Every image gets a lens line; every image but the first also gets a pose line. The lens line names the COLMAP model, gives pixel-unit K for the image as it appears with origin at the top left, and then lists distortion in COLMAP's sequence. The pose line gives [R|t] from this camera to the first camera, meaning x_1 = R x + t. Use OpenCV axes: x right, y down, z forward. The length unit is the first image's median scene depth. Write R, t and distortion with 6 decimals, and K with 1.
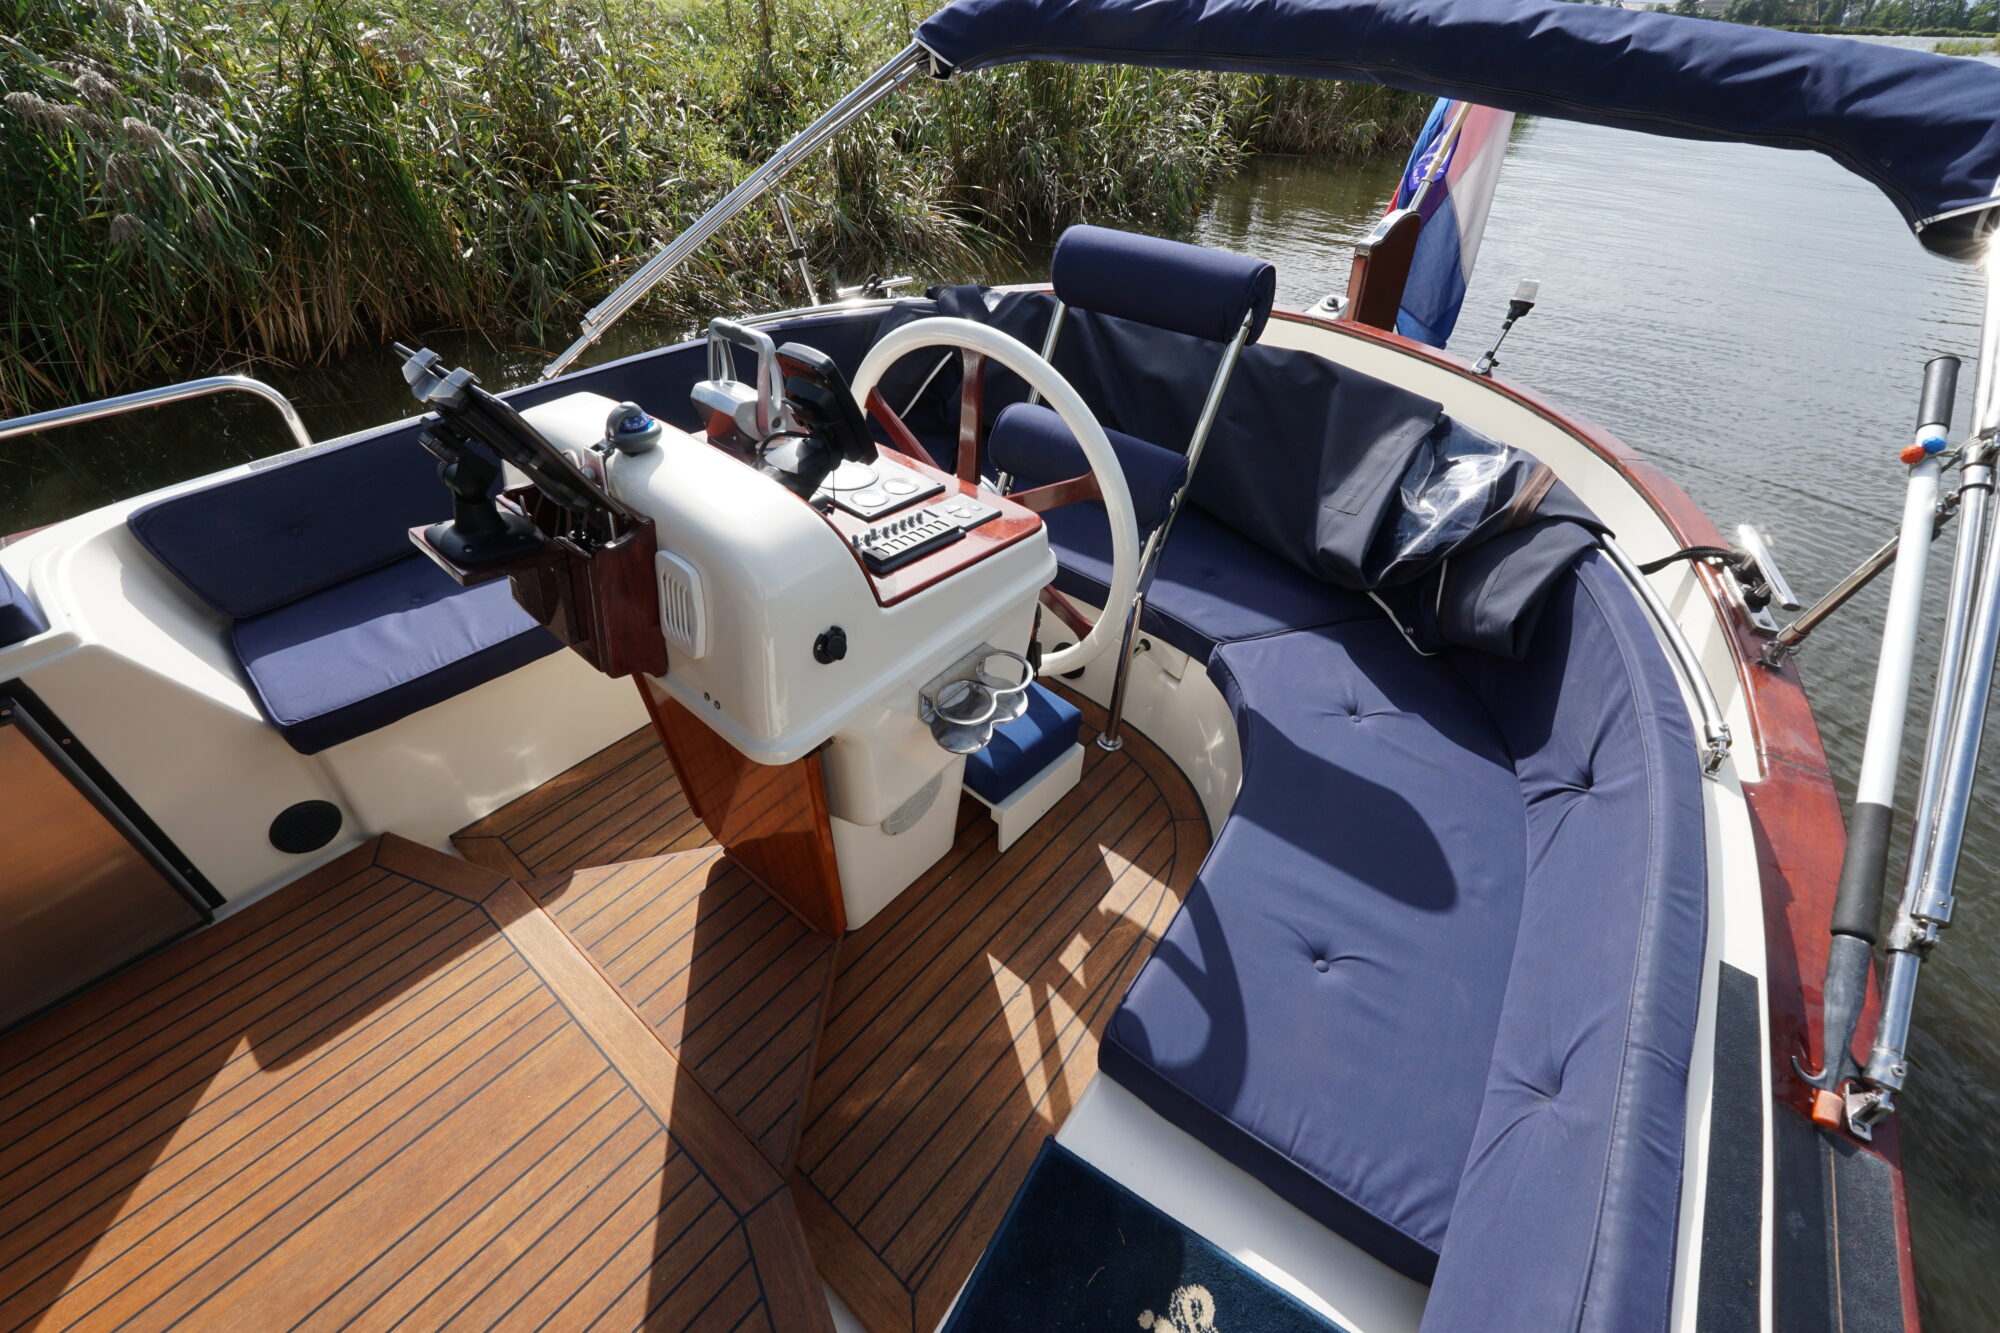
lens RADIAL K [[855.5, 0, 1000.0], [0, 855.5, 666.5], [0, 0, 1]] dist [-0.000940, -0.000048]
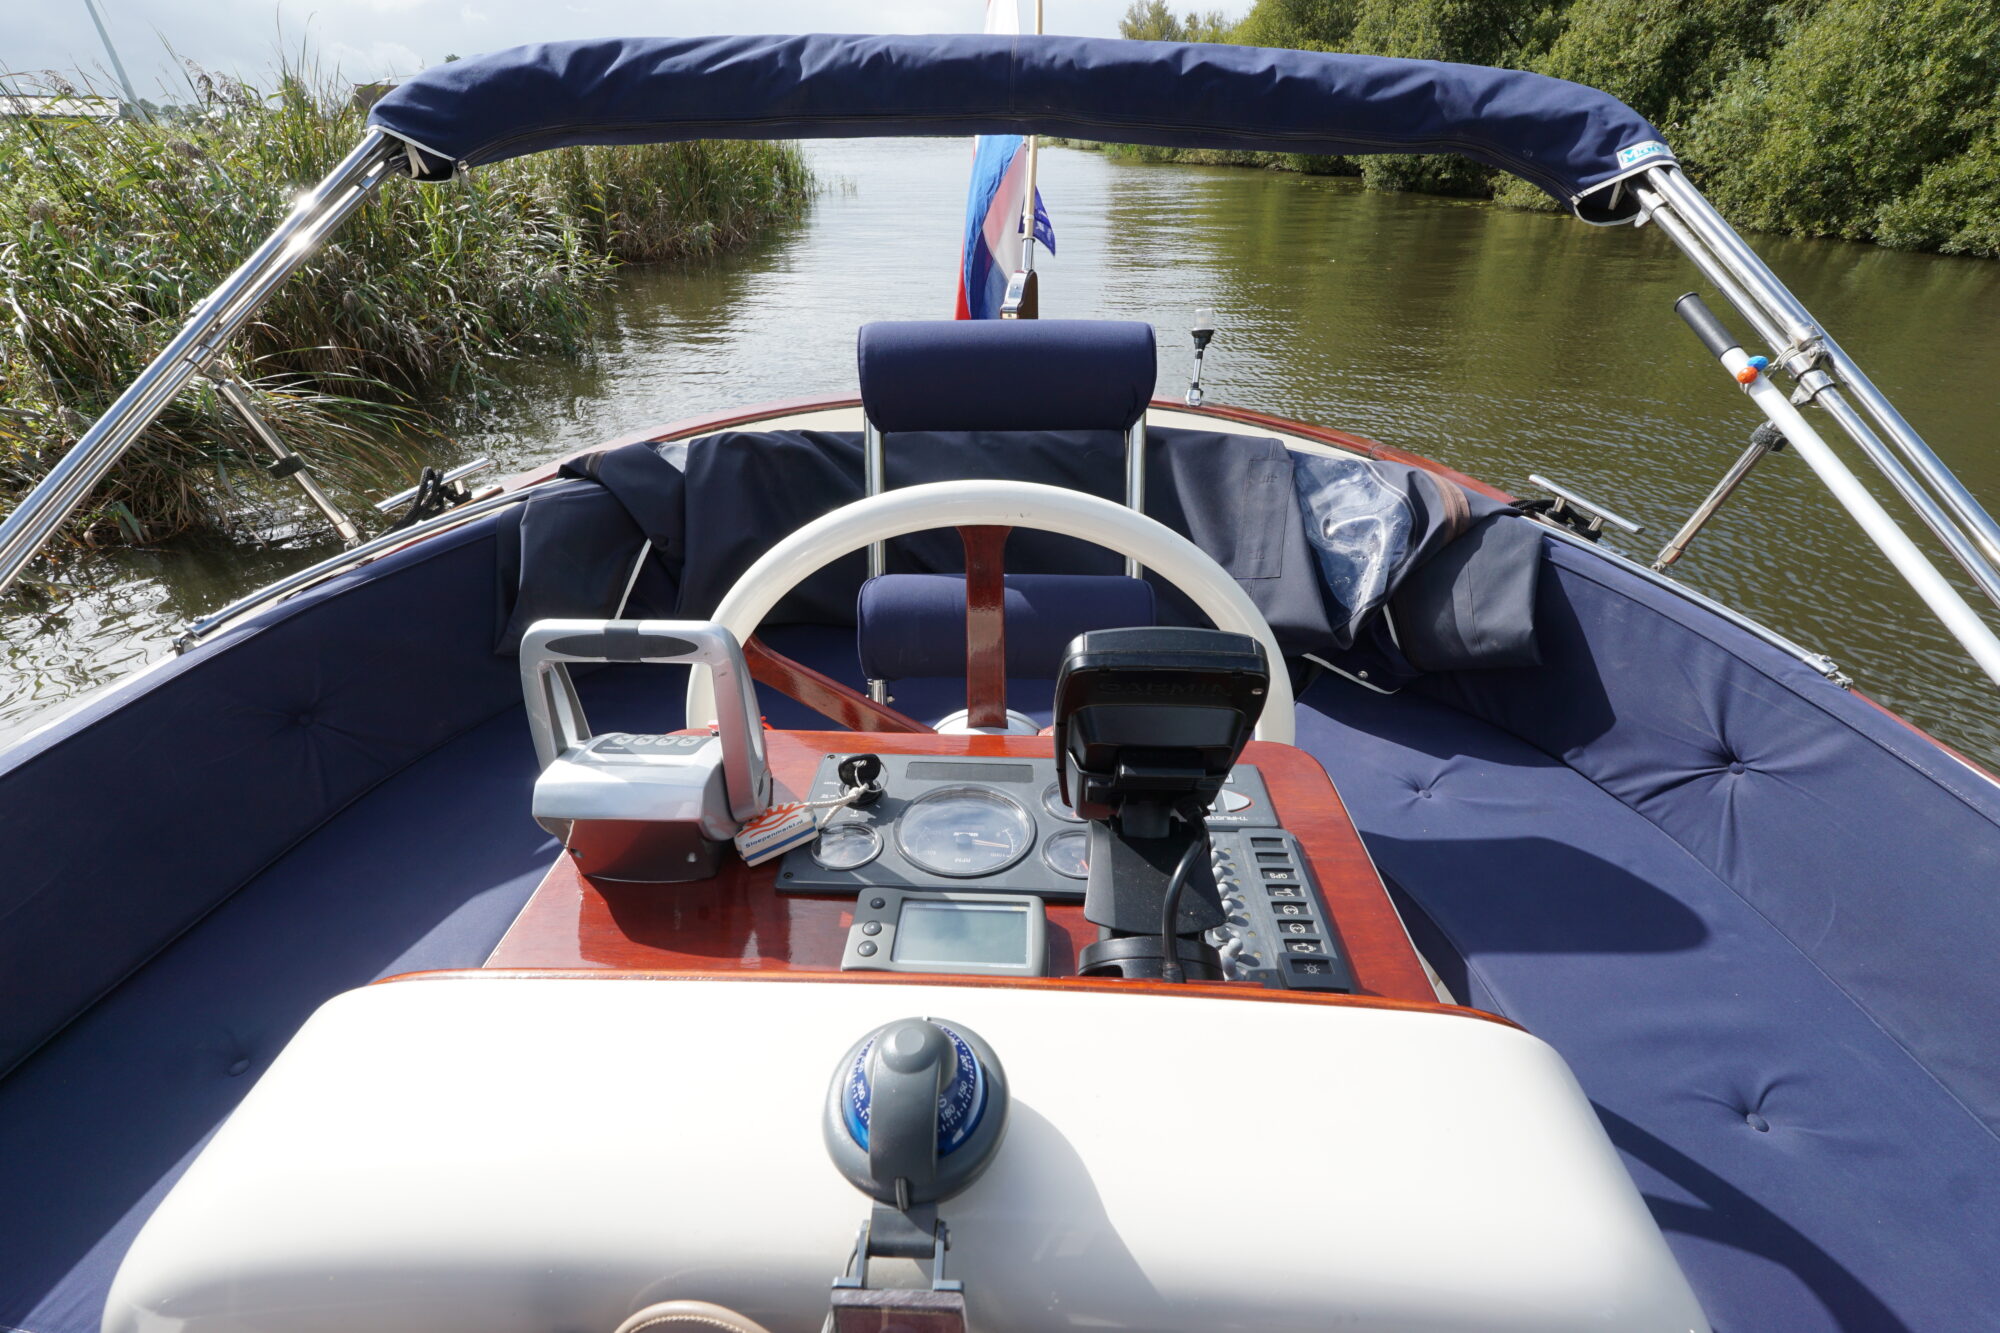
lens RADIAL K [[855.5, 0, 1000.0], [0, 855.5, 666.5], [0, 0, 1]] dist [-0.000940, -0.000048]
pose [[0.787457, -0.362252, 0.498683, -0.270733], [0.407749, 0.912891, 0.019273, -0.214184], [-0.462225, 0.188161, 0.866570, 0.364972]]
